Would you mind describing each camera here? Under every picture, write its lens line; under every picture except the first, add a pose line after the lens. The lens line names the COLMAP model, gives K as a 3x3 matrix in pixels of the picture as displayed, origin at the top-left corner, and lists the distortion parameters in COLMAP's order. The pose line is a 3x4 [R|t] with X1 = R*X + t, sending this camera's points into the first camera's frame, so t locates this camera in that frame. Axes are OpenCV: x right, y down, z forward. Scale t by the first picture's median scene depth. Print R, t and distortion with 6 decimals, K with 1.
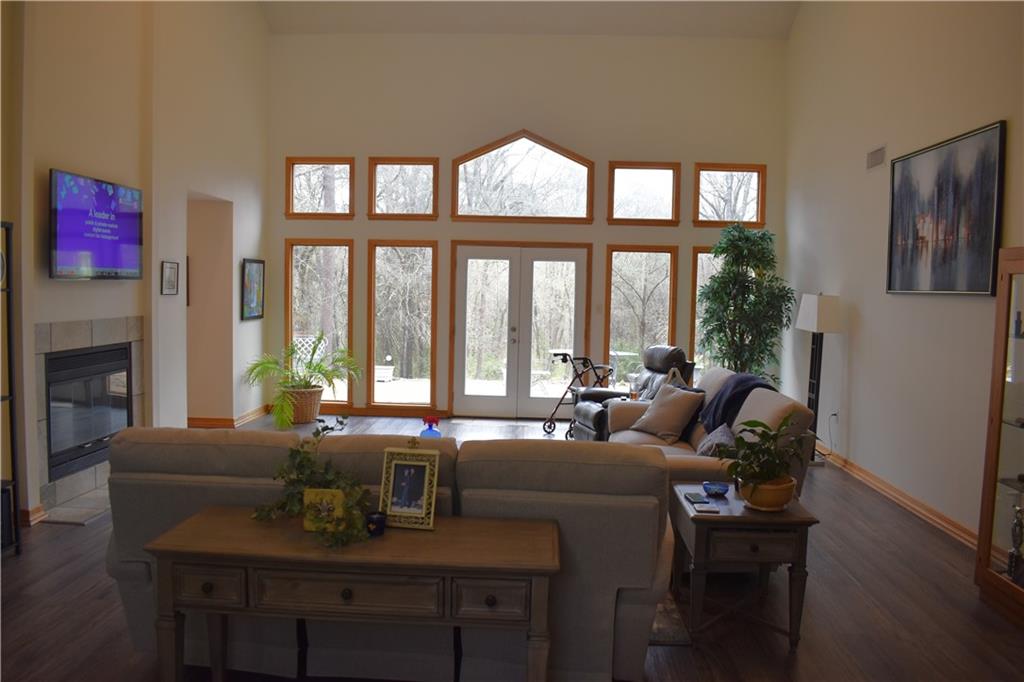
lens RADIAL K [[797.4, 0, 509.6], [0, 797.4, 338.0], [0, 0, 1]] dist [-0.091363, 0.009931]
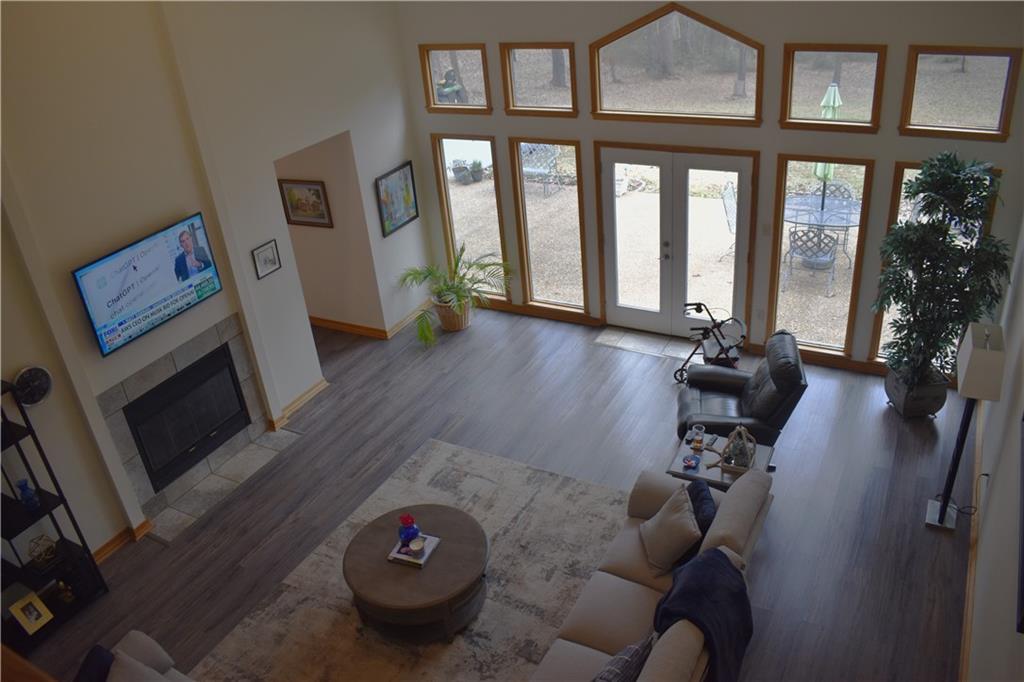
lens RADIAL K [[797.4, 0, 509.6], [0, 797.4, 338.0], [0, 0, 1]] dist [-0.091363, 0.009931]
pose [[0.889584, 0.124060, -0.439601, 0.247142], [0.080068, 0.905156, 0.417471, -0.294408], [0.449699, -0.406573, 0.795279, 0.195636]]
